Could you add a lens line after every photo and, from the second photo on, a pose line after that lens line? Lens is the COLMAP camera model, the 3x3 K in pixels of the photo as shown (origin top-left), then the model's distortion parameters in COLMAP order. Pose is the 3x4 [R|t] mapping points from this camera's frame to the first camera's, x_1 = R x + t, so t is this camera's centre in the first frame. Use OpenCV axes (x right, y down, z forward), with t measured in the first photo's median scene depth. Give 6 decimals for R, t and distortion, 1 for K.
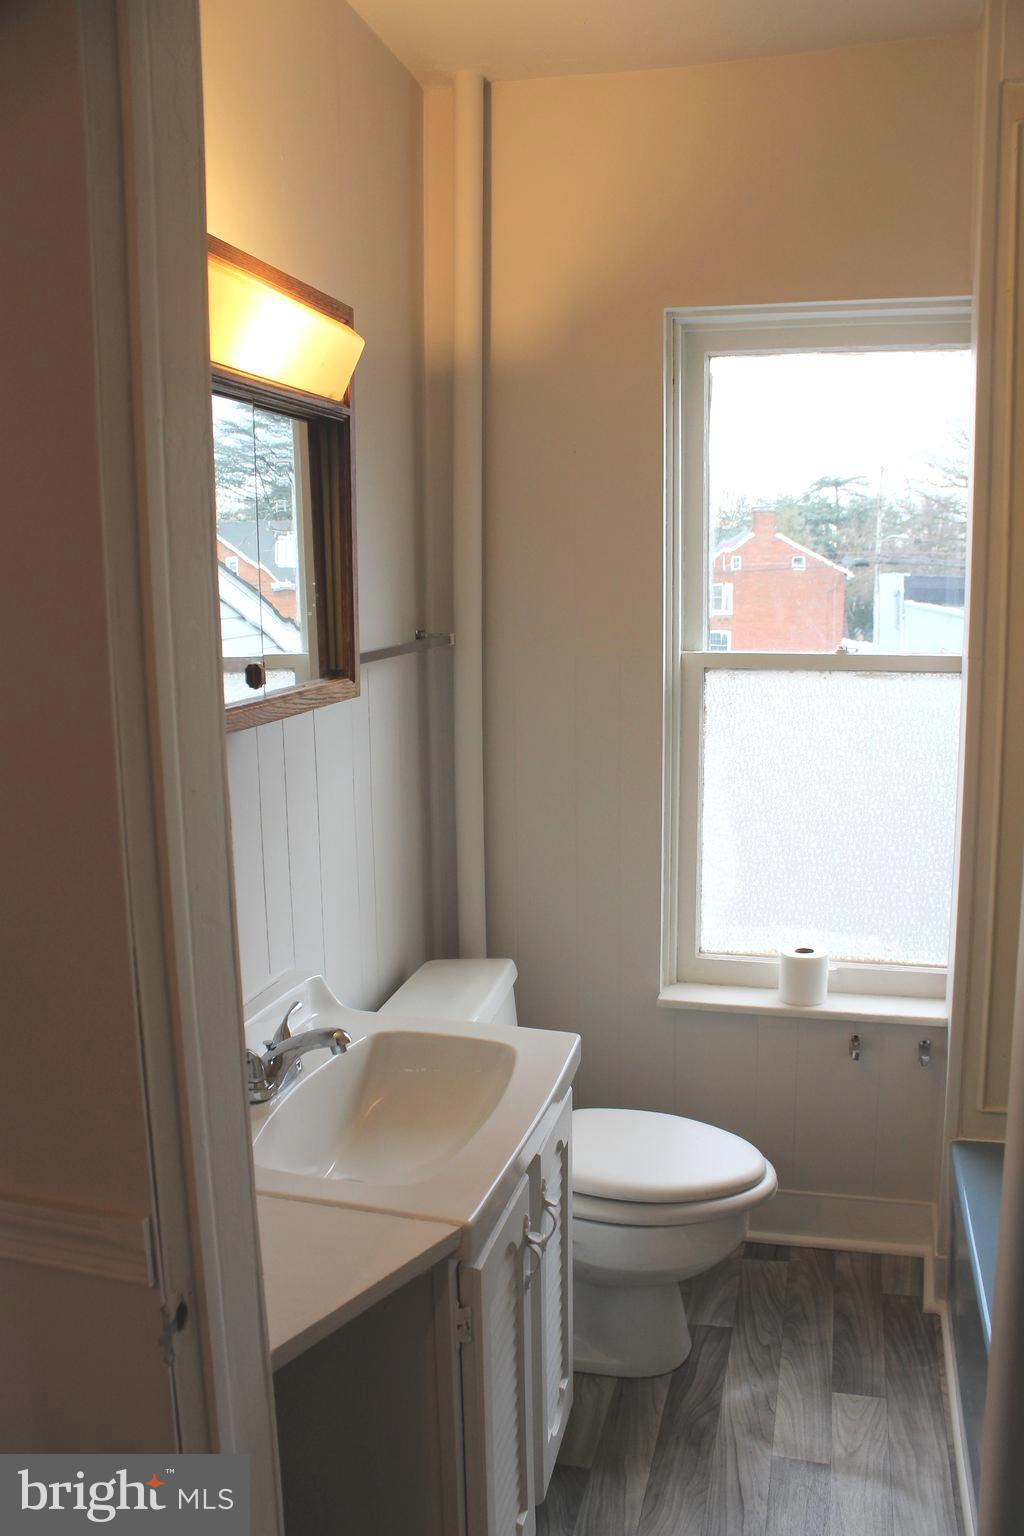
lens RADIAL K [[1285.0, 0, 512.0], [0, 1285.0, 768.0], [0, 0, 1]] dist [-0.167735, 0.155549]
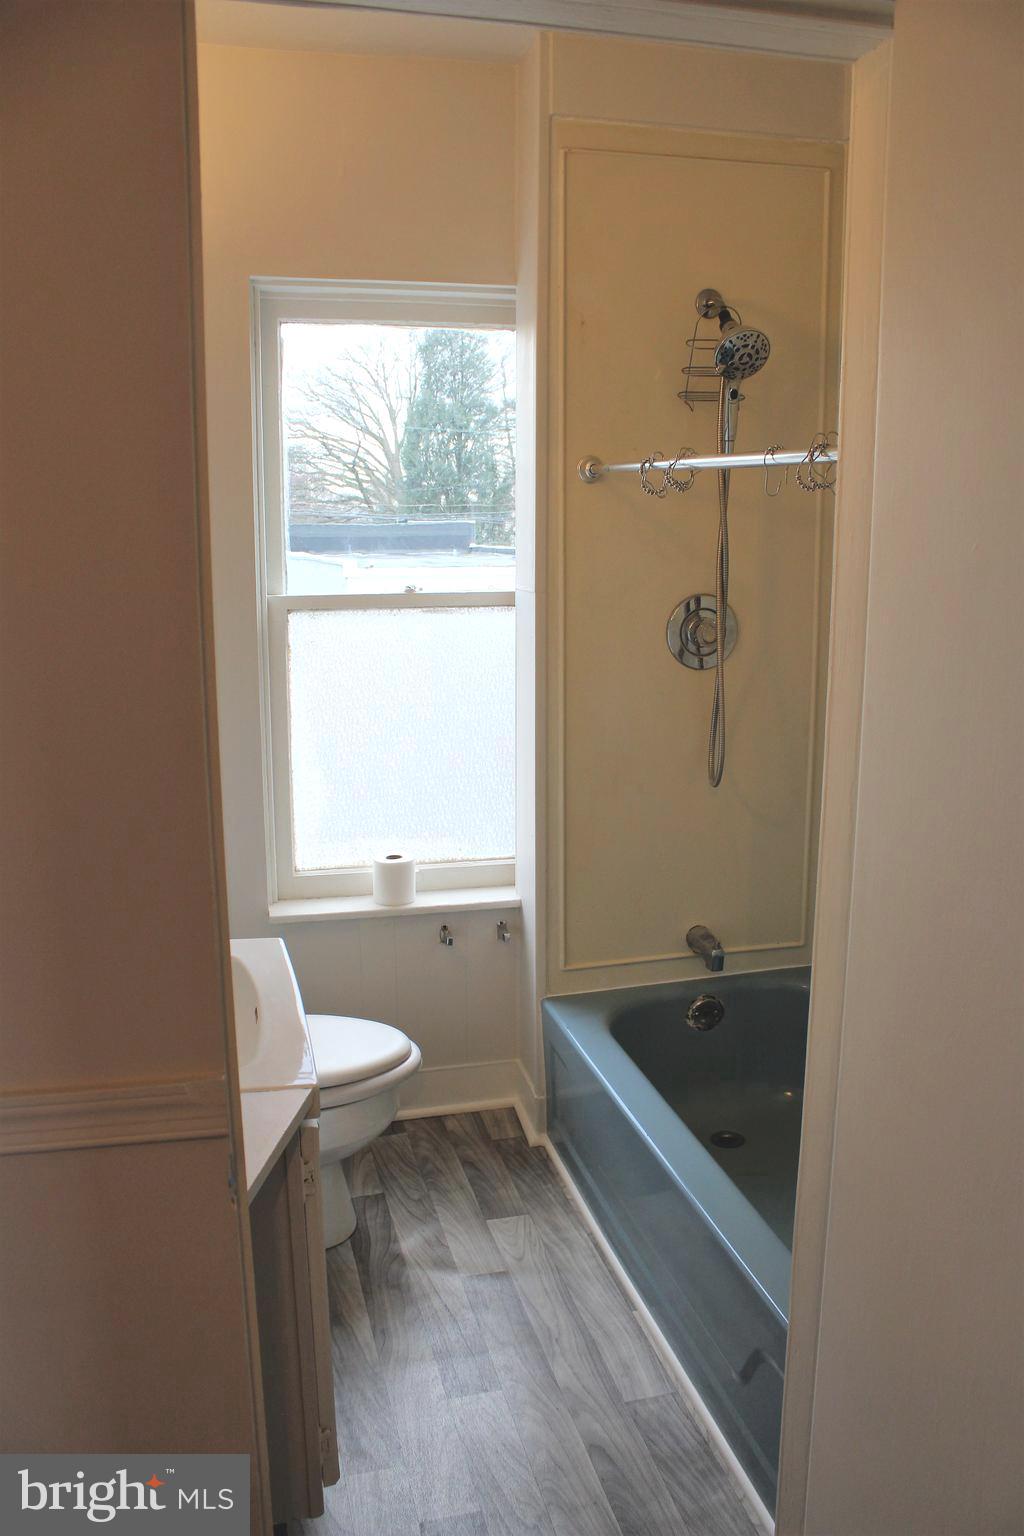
lens RADIAL K [[1285.0, 0, 512.0], [0, 1285.0, 768.0], [0, 0, 1]] dist [-0.167735, 0.155549]
pose [[0.877414, -0.082868, 0.472523, -0.222541], [0.066624, 0.996472, 0.051042, 0.014563], [-0.475085, -0.013304, 0.879839, -0.054406]]
